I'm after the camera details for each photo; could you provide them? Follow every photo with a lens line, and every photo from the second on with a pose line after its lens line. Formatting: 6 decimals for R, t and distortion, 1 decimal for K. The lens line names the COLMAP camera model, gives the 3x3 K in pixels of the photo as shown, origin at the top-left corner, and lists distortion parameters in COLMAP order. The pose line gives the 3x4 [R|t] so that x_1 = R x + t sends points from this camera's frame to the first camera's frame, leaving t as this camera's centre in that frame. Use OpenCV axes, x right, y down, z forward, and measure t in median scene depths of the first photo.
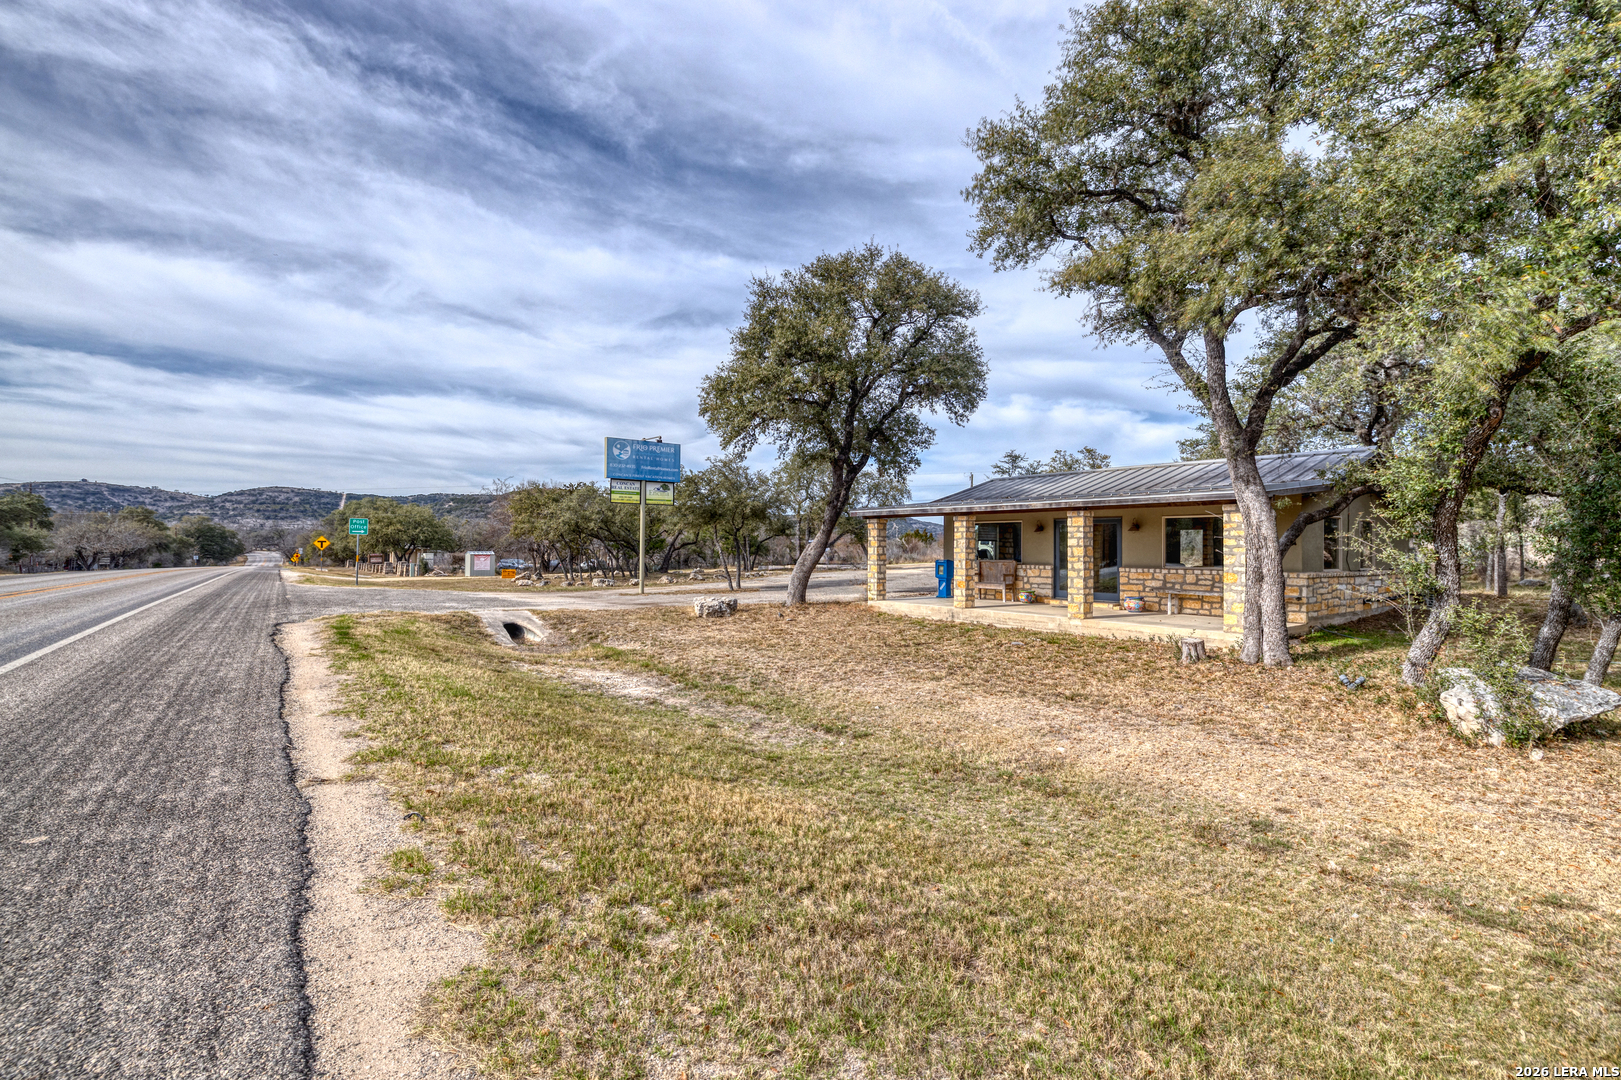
lens RADIAL K [[755.0, 0, 808.6], [0, 755.0, 538.2], [0, 0, 1]] dist [0.000276, -0.000003]
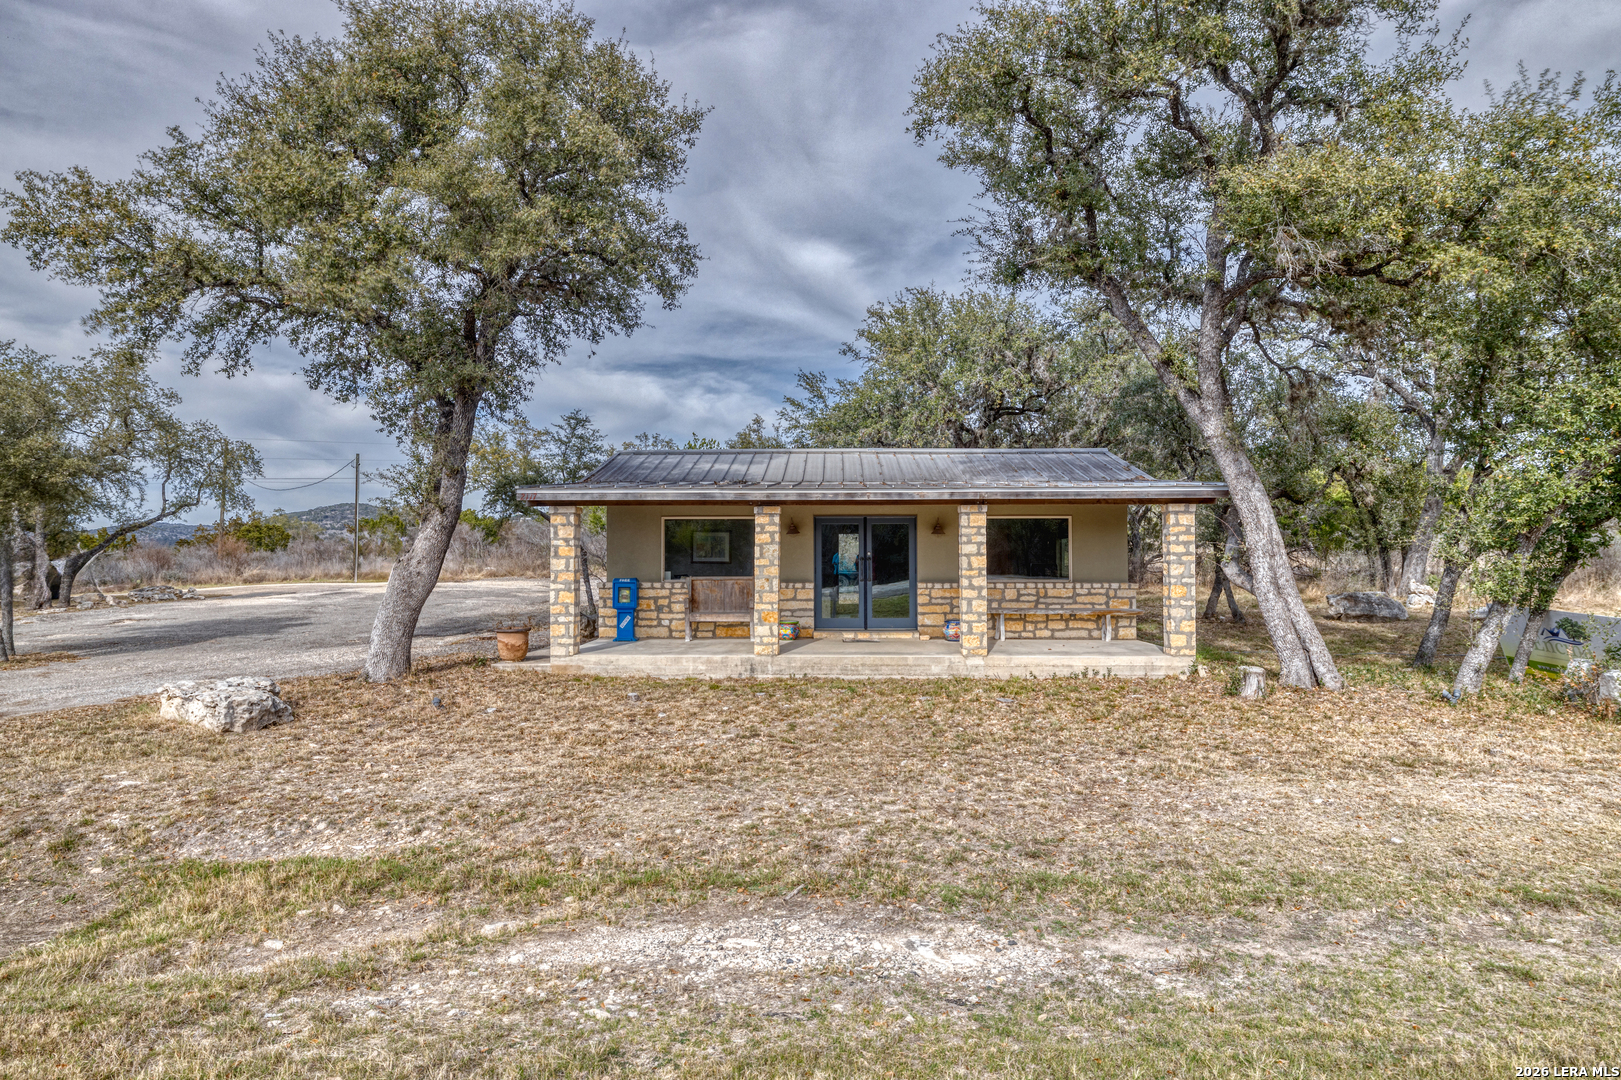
lens RADIAL K [[958.7, 0, 814.6], [0, 958.7, 547.7], [0, 0, 1]] dist [0.002310, 0.000164]
pose [[0.622213, 0.002196, 0.782845, -0.438816], [-0.003647, 0.999993, 0.000093, 0.004551], [-0.782839, -0.002913, 0.622217, 0.537601]]
